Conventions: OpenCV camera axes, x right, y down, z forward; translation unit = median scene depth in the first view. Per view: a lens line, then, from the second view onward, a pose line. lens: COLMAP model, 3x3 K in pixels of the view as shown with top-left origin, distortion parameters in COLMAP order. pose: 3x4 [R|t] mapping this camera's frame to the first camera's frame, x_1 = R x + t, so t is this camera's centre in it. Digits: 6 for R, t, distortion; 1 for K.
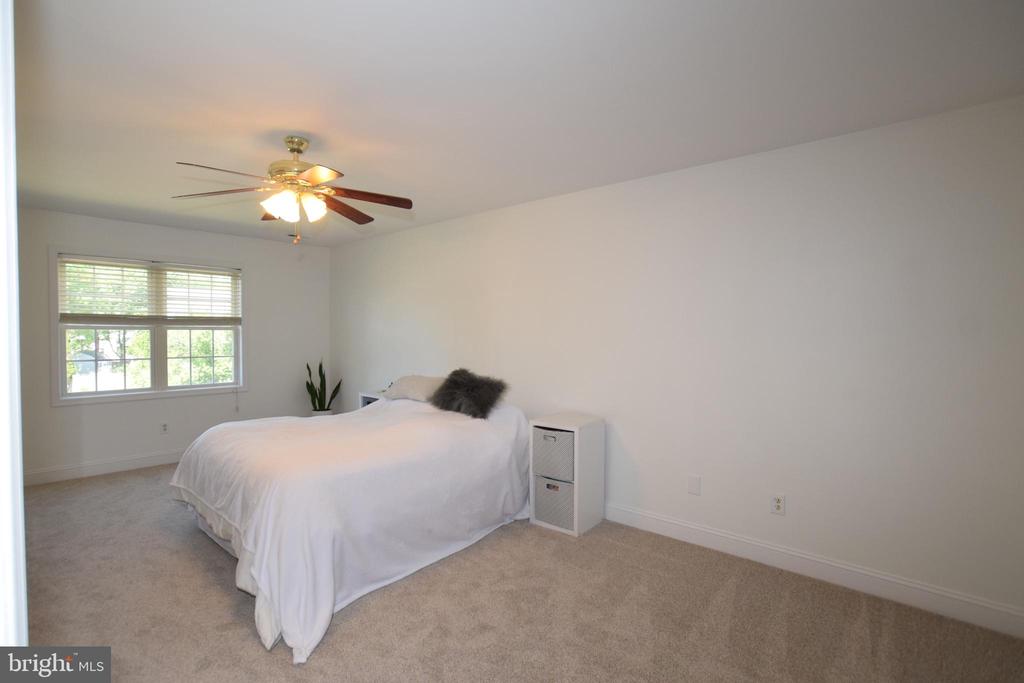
lens RADIAL K [[472.2, 0, 528.3], [0, 472.2, 343.2], [0, 0, 1]] dist [-0.091125, 0.031593]
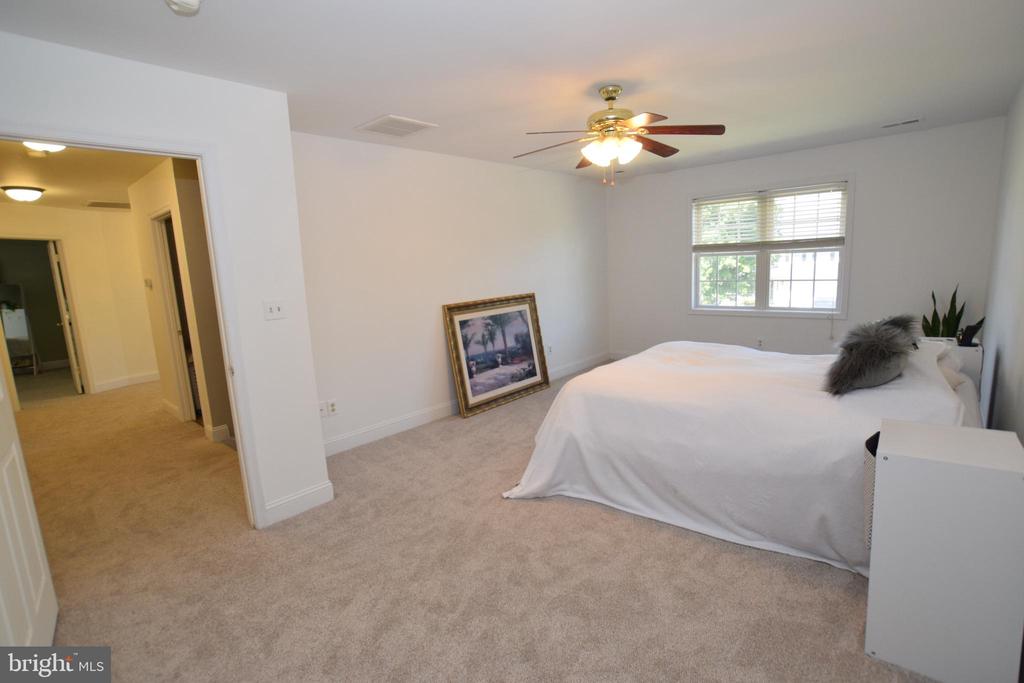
lens RADIAL K [[490.0, 0, 508.8], [0, 490.0, 345.9], [0, 0, 1]] dist [-0.075695, 0.036043]
pose [[-0.028333, 0.163050, -0.986211, 0.520356], [0.023950, 0.986434, 0.162399, -0.019202], [0.999312, -0.019018, -0.031854, 0.557371]]
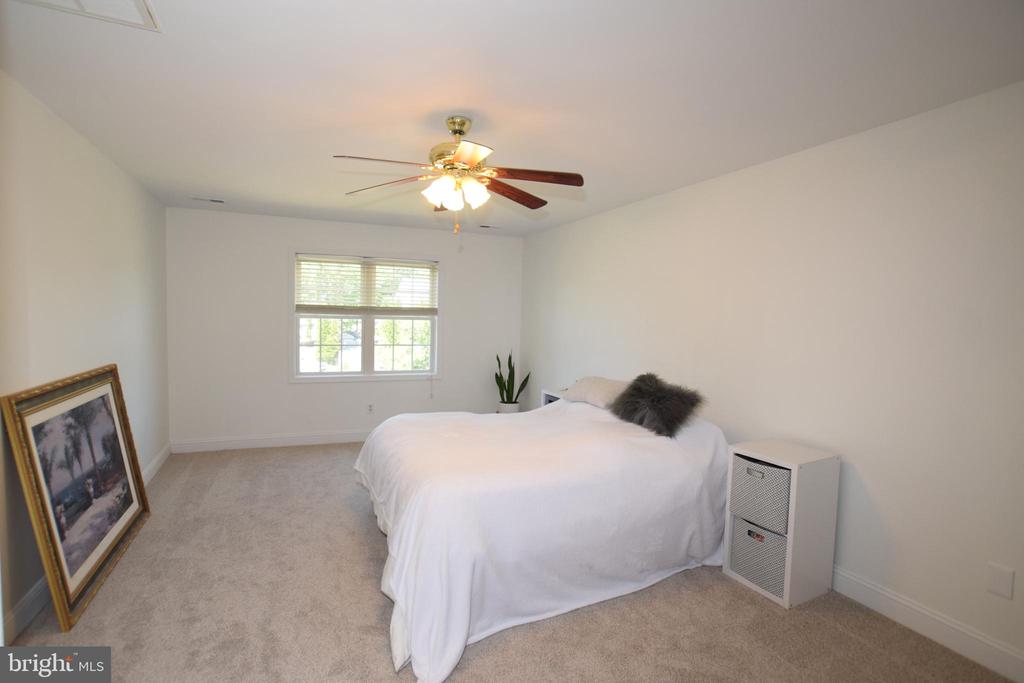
lens RADIAL K [[490.0, 0, 508.8], [0, 490.0, 345.9], [0, 0, 1]] dist [-0.075695, 0.036043]
pose [[0.895464, 0.041845, -0.443162, 0.021706], [-0.030936, 0.999015, 0.031820, -0.017307], [0.444057, -0.014784, 0.895877, 0.112965]]
